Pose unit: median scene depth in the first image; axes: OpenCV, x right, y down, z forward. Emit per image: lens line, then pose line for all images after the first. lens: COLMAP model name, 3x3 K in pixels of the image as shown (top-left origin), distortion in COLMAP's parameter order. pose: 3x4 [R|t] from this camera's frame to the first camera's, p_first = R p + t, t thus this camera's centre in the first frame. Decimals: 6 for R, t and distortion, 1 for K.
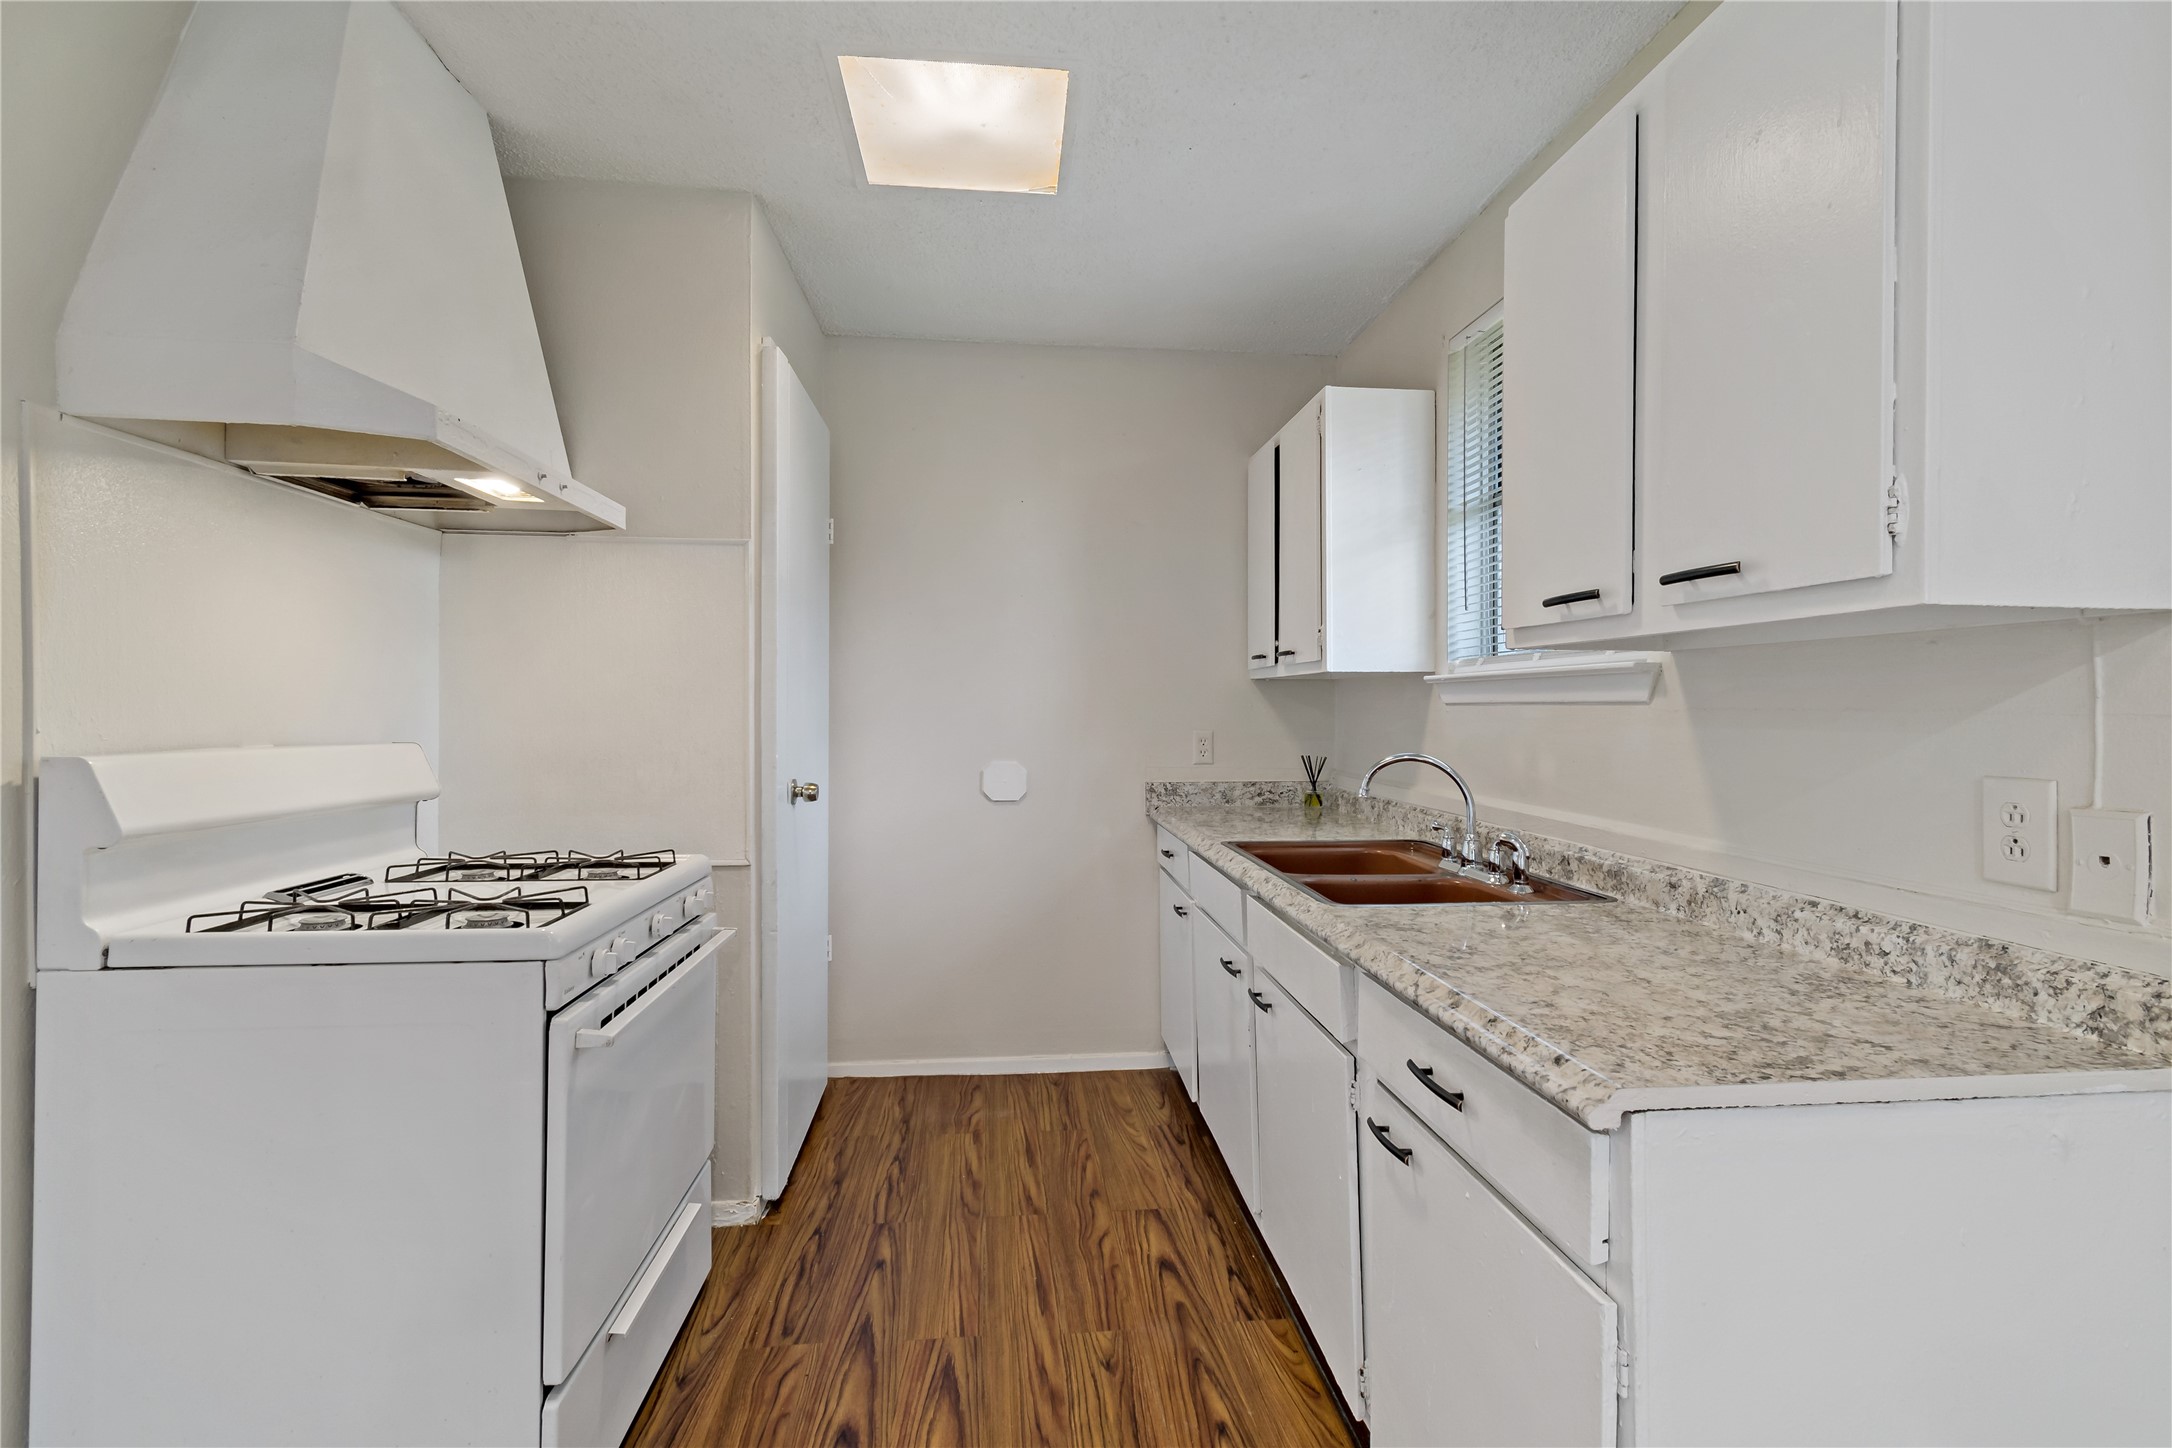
lens RADIAL K [[976.1, 0, 1094.4], [0, 976.1, 728.2], [0, 0, 1]] dist [0.000305, -0.000636]
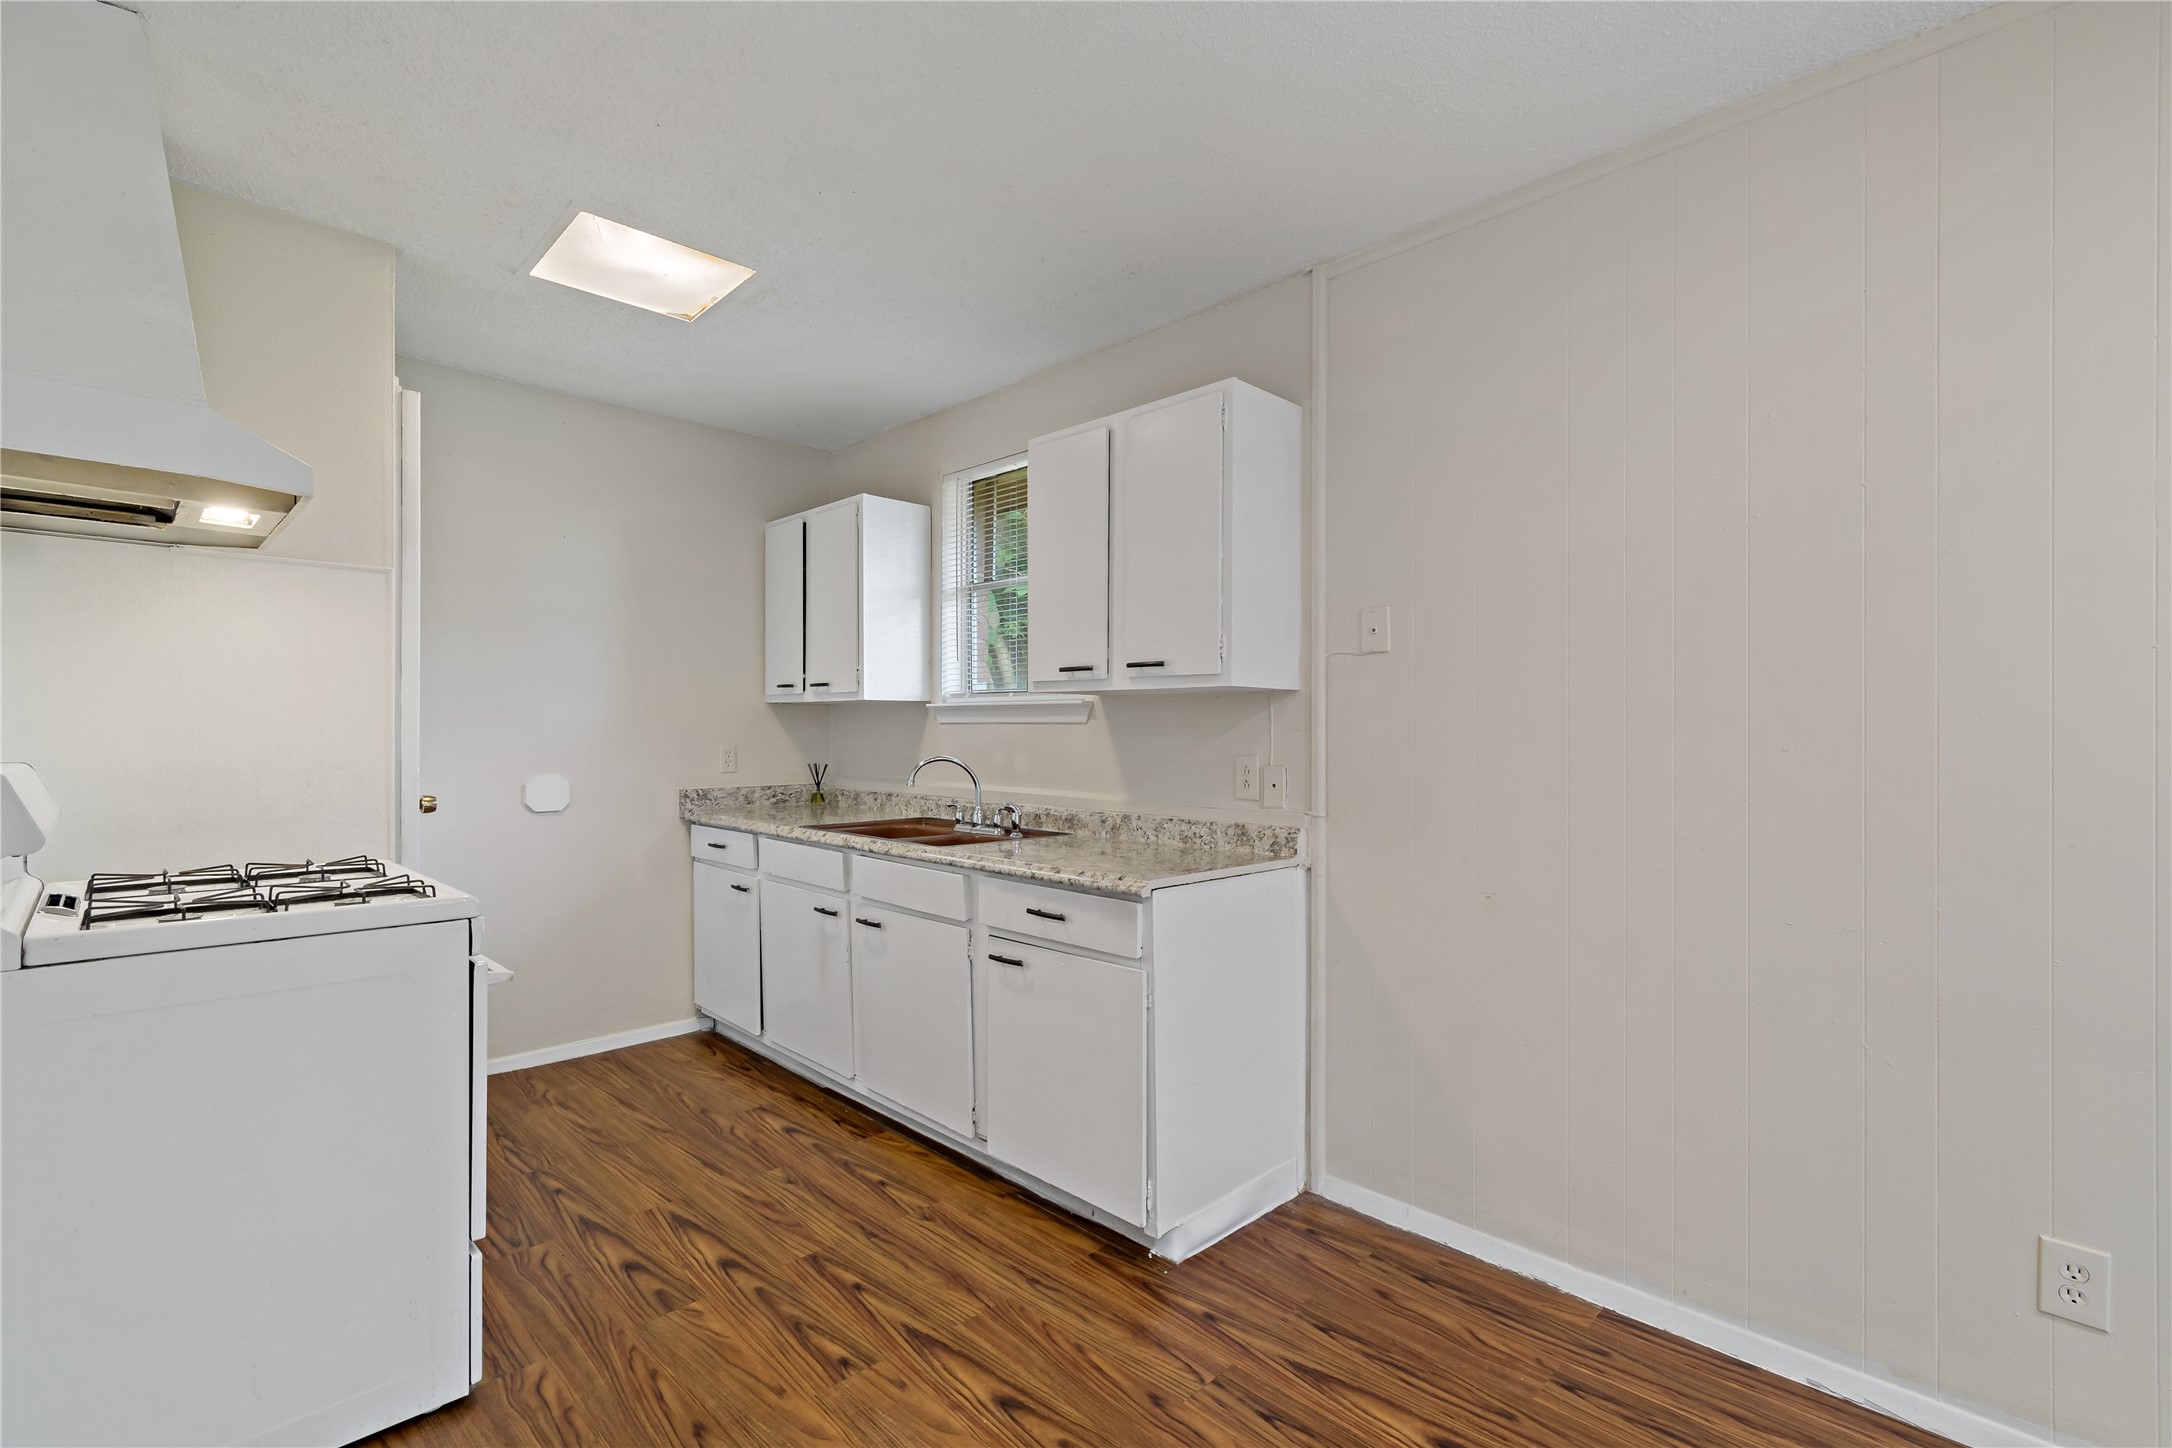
lens RADIAL K [[968.0, 0, 1087.5], [0, 968.0, 762.8], [0, 0, 1]] dist [0.000650, -0.000257]
pose [[0.784267, -0.020164, 0.620095, -0.437660], [0.010762, 0.999763, 0.018900, 0.010904], [-0.620330, -0.008149, 0.784299, -0.327247]]
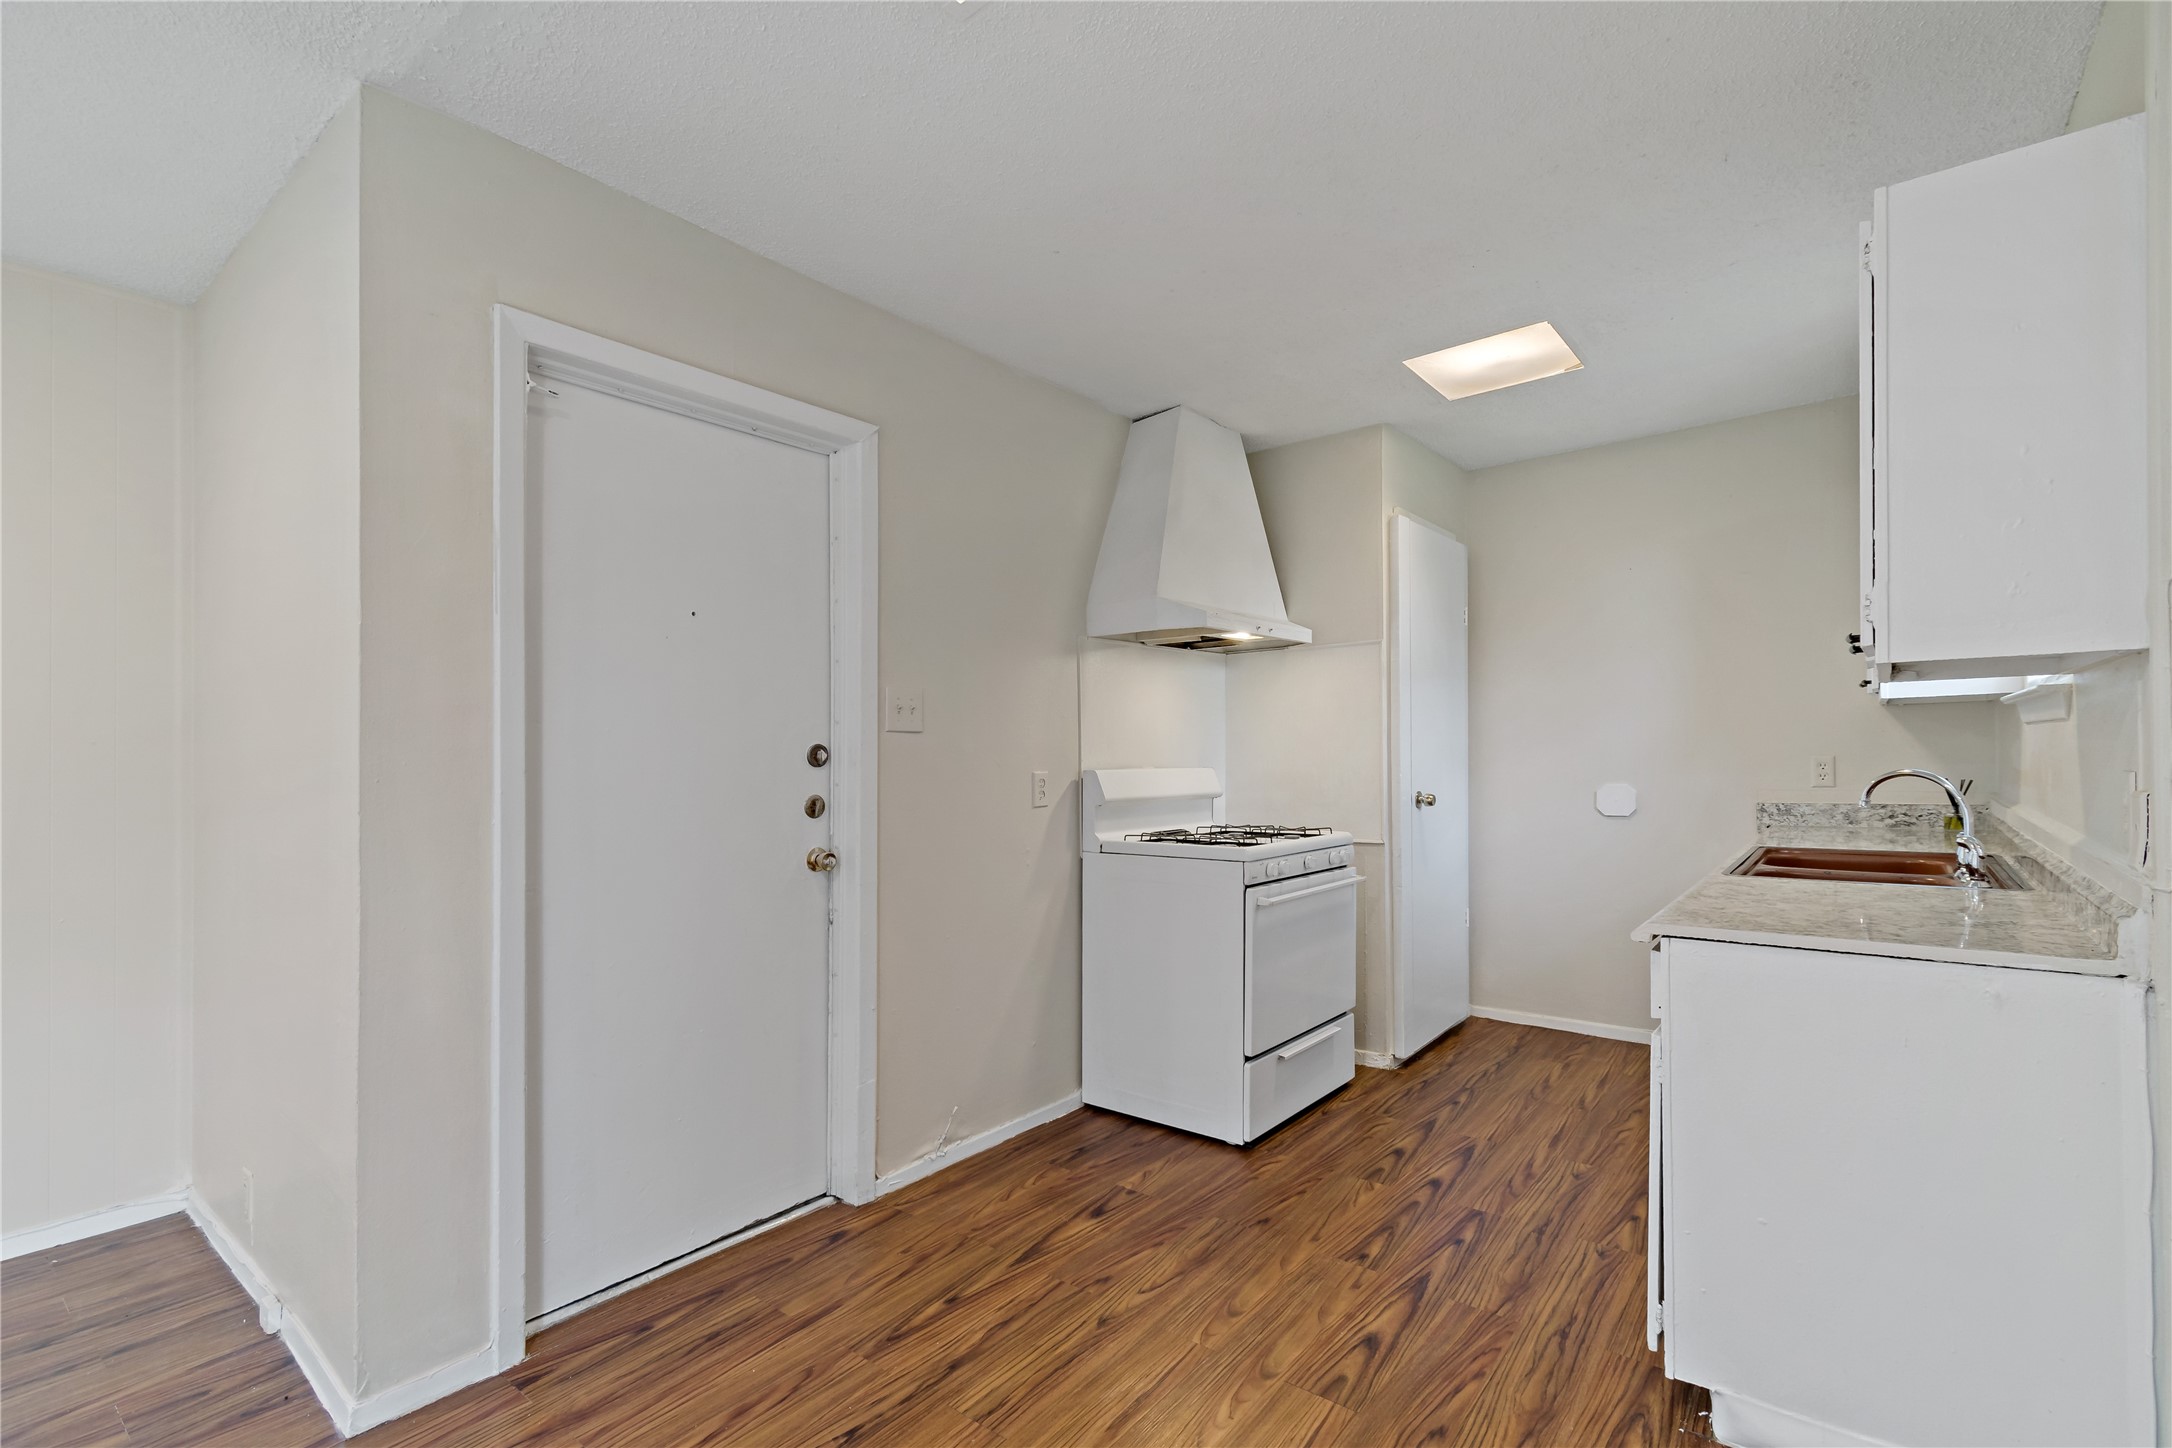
lens RADIAL K [[953.1, 0, 1097.4], [0, 953.1, 787.5], [0, 0, 1]] dist [-0.000147, -0.000178]
pose [[0.709837, 0.003930, -0.704355, 0.441657], [0.009873, 0.999831, 0.015528, 0.021233], [0.704296, -0.017976, 0.709679, -0.465137]]
